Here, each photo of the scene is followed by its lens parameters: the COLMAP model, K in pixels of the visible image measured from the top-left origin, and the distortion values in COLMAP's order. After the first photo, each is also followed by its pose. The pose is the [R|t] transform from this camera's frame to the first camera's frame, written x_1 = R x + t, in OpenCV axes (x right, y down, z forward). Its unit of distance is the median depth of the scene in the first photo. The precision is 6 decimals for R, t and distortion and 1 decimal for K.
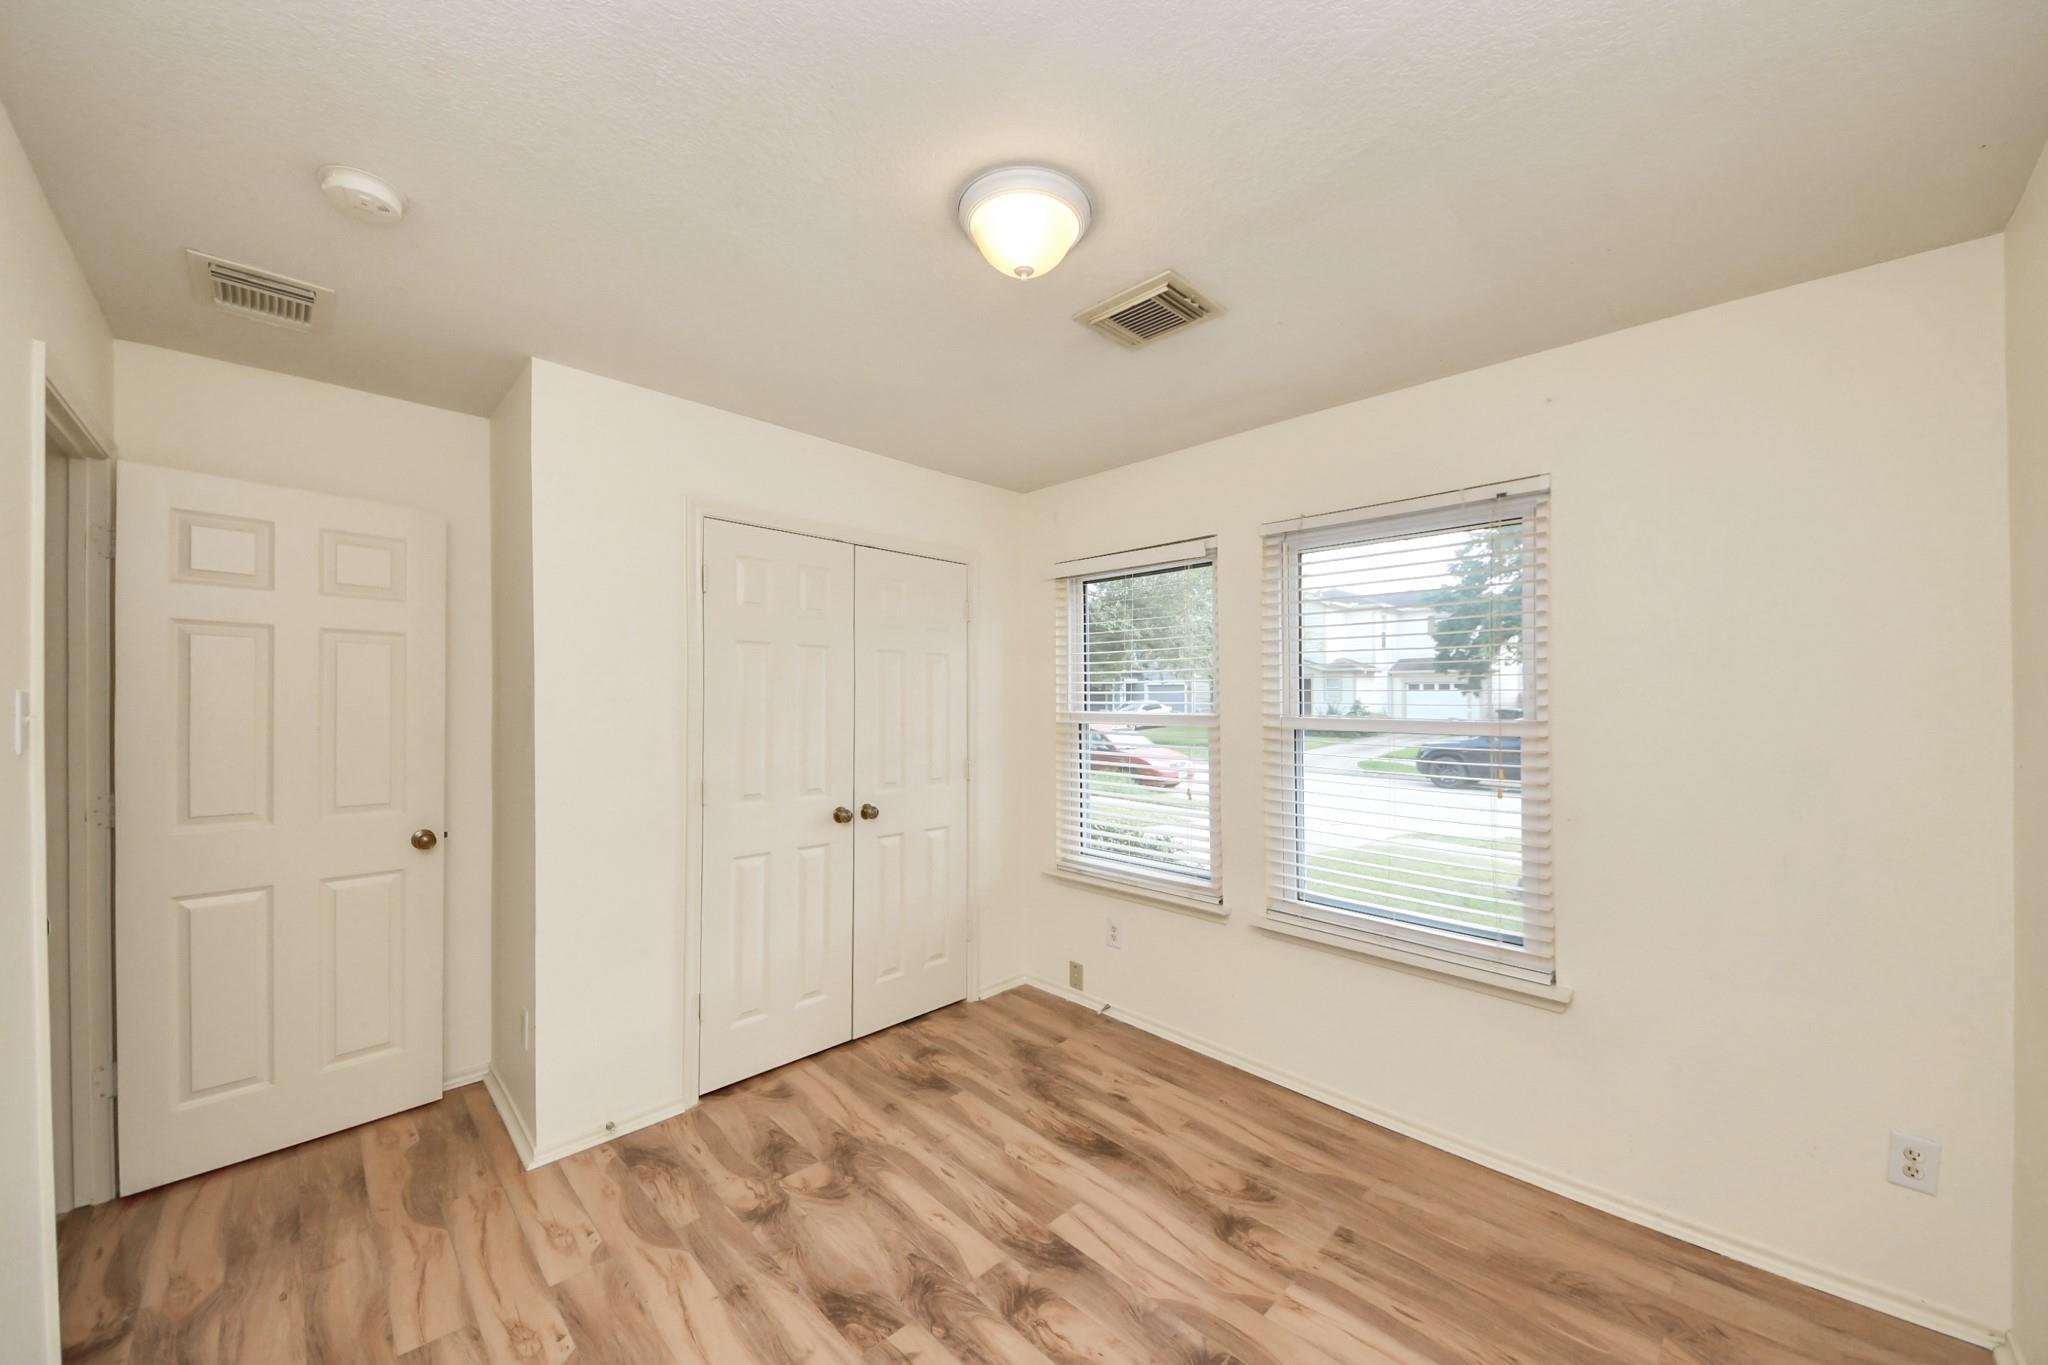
lens RADIAL K [[758.5, 0, 1011.5], [0, 758.5, 686.1], [0, 0, 1]] dist [0.067515, -0.035856]
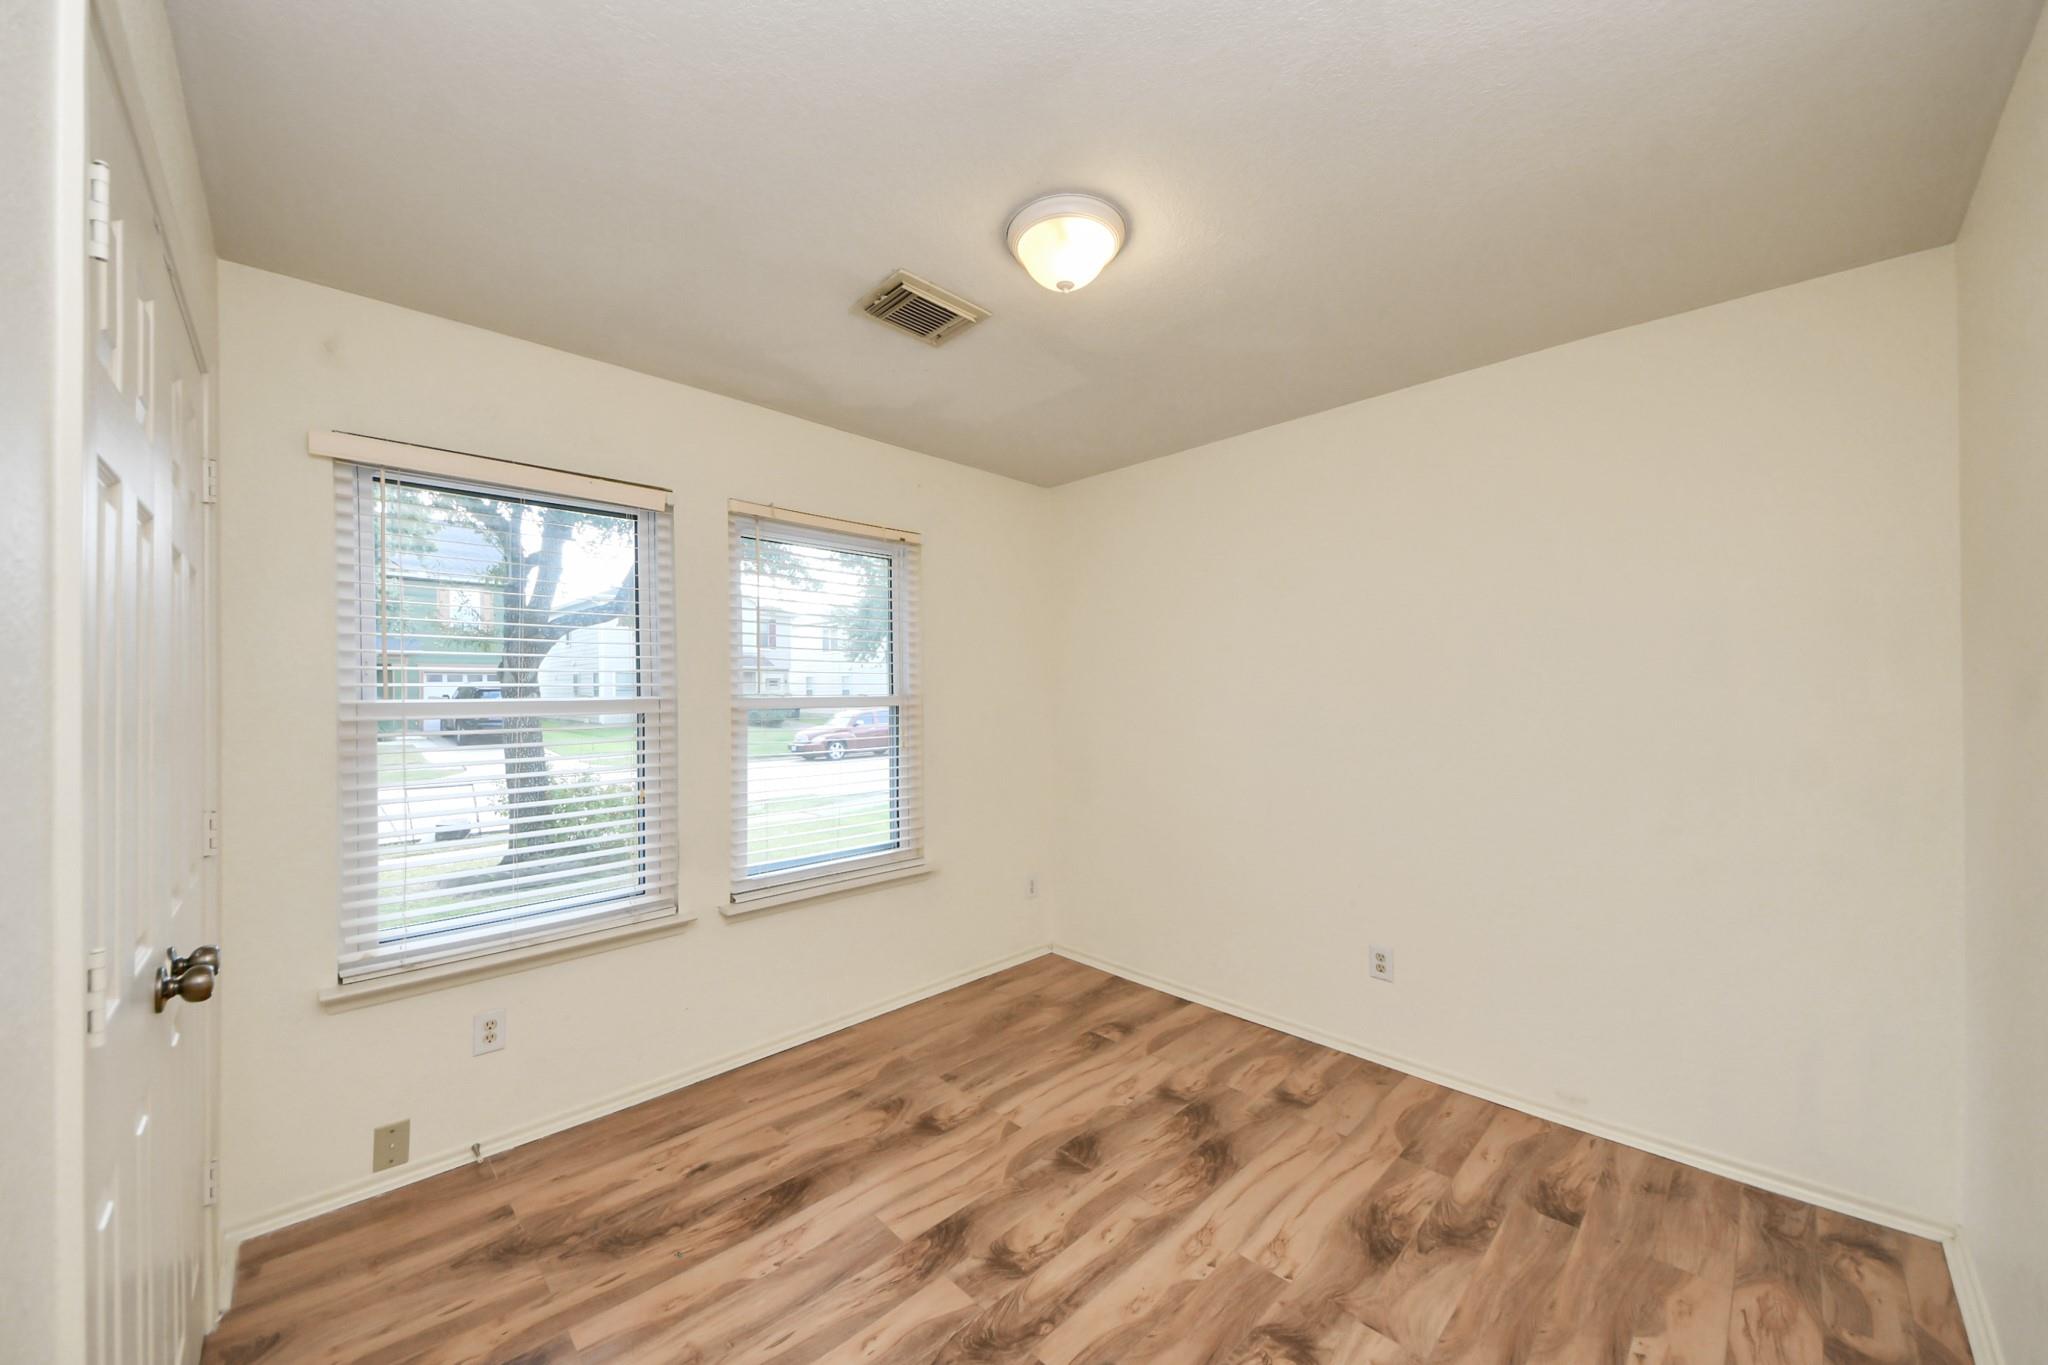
lens RADIAL K [[758.5, 0, 1011.5], [0, 758.5, 686.1], [0, 0, 1]] dist [0.067515, -0.035856]
pose [[0.007821, 0.004982, 0.999957, -0.800319], [-0.005974, 0.999970, -0.004935, 0.030457], [-0.999952, -0.005935, 0.007850, 0.784916]]
